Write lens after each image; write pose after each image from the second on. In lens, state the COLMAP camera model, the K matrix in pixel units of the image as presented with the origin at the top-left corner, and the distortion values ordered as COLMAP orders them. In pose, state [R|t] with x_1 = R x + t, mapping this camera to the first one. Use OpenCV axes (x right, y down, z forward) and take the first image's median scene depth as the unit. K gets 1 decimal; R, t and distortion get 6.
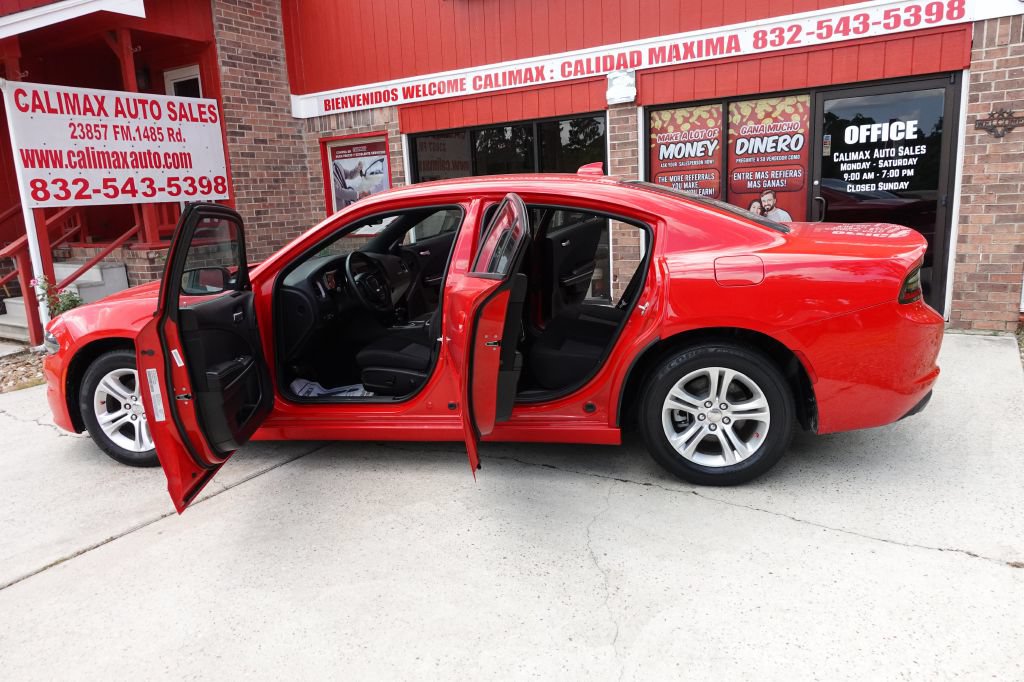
lens RADIAL K [[707.9, 0, 515.5], [0, 707.9, 341.7], [0, 0, 1]] dist [-0.001446, -0.001130]
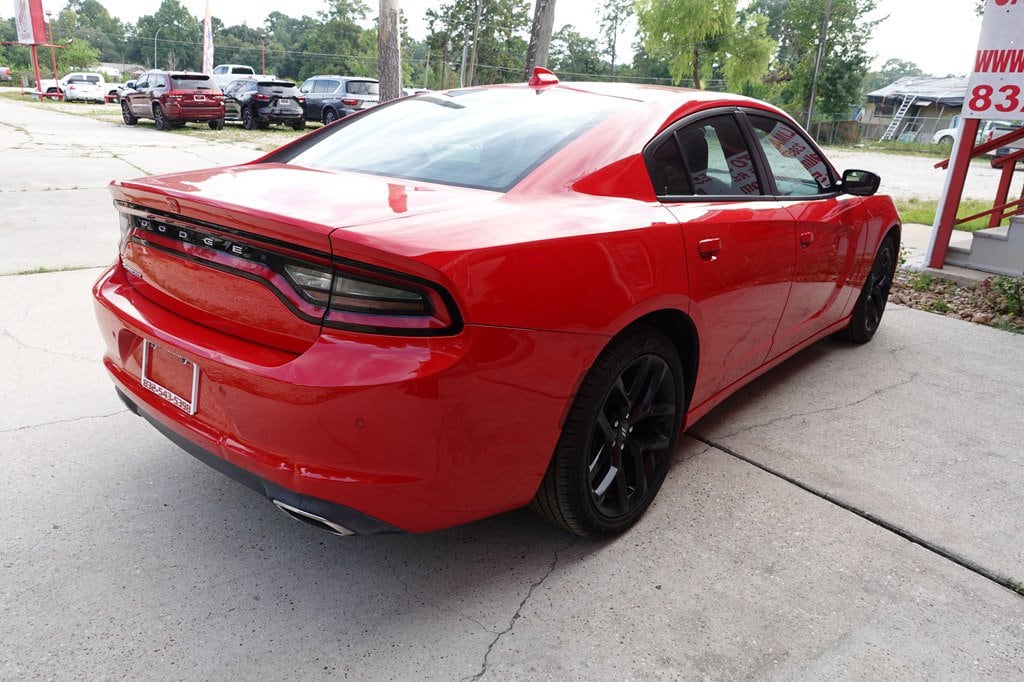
lens RADIAL K [[707.9, 0, 506.9], [0, 707.9, 332.8], [0, 0, 1]] dist [-0.001446, -0.001130]
pose [[-0.362246, 0.323344, -0.874200, 0.381738], [-0.211043, 0.885090, 0.414822, -0.186640], [0.907876, 0.334761, -0.252381, 0.744693]]
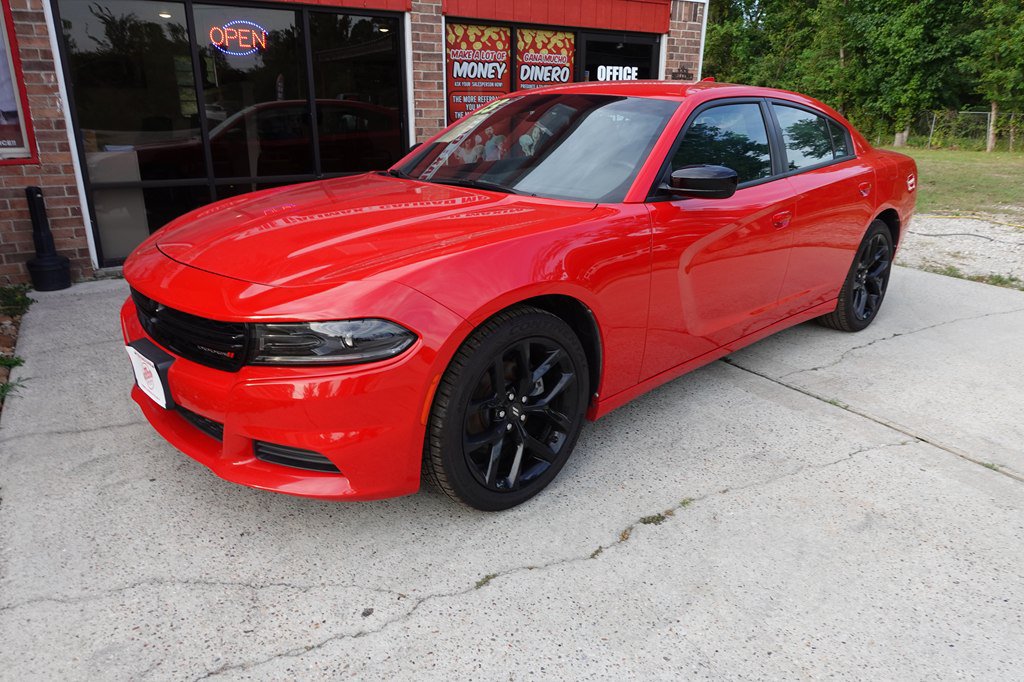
lens RADIAL K [[707.9, 0, 513.8], [0, 707.9, 340.2], [0, 0, 1]] dist [-0.001446, -0.001130]
pose [[0.443402, -0.225985, 0.867367, -0.644885], [0.154277, 0.972495, 0.174508, -0.066584], [-0.882946, 0.056437, 0.466071, 0.494741]]
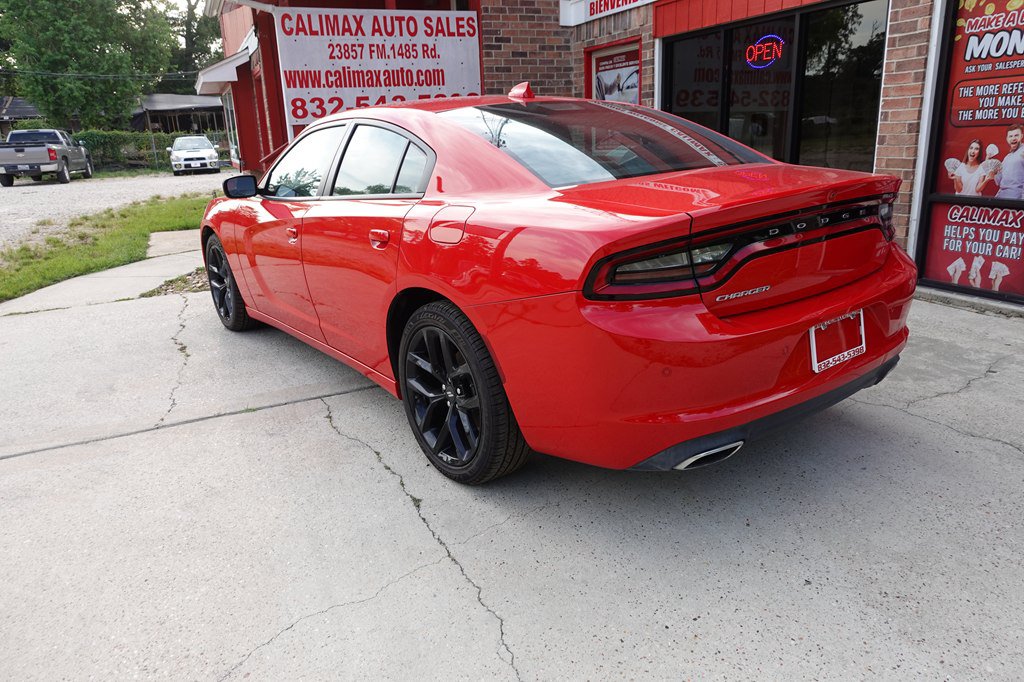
lens RADIAL K [[707.9, 0, 513.8], [0, 707.9, 342.3], [0, 0, 1]] dist [-0.001446, -0.001130]
pose [[0.833991, 0.173612, -0.523753, 0.236467], [-0.112703, 0.982797, 0.146314, -0.052280], [0.540145, -0.062996, 0.839211, 0.218772]]
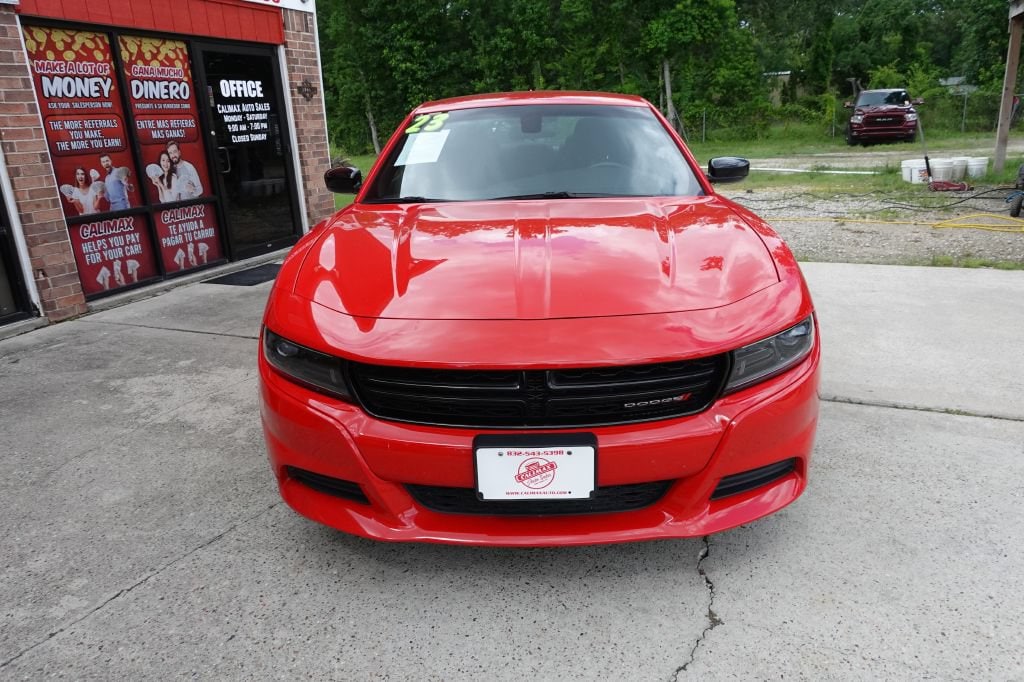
lens RADIAL K [[707.9, 0, 516.3], [0, 707.9, 336.9], [0, 0, 1]] dist [-0.001446, -0.001130]
pose [[-0.179727, -0.233556, 0.955589, -0.601007], [0.255162, 0.927091, 0.274582, -0.105714], [-0.950048, 0.293180, -0.107029, 0.679287]]
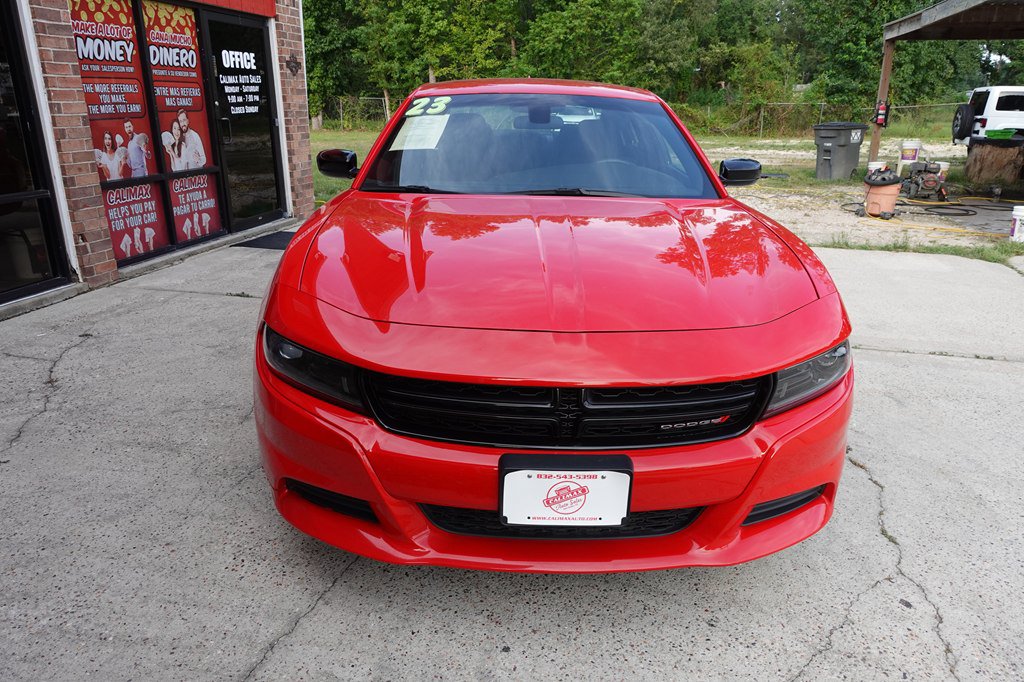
lens RADIAL K [[707.9, 0, 517.3], [0, 707.9, 339.4], [0, 0, 1]] dist [-0.001446, -0.001130]
pose [[-0.354370, -0.255265, 0.899590, -0.631397], [0.198885, 0.919435, 0.339241, -0.149528], [-0.913710, 0.299132, -0.275051, 0.857933]]
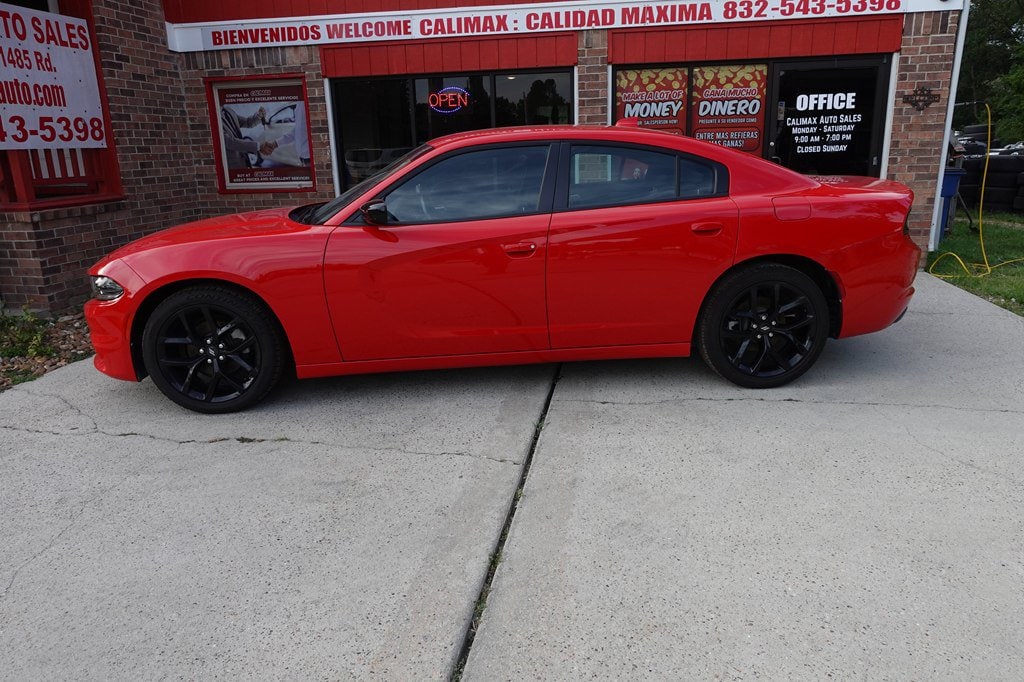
lens RADIAL K [[707.9, 0, 515.5], [0, 707.9, 340.4], [0, 0, 1]] dist [-0.001446, -0.001130]
pose [[0.921266, -0.079626, 0.380694, -0.358816], [0.061494, 0.996328, 0.059578, -0.002822], [-0.384040, -0.031476, 0.922780, 0.086452]]
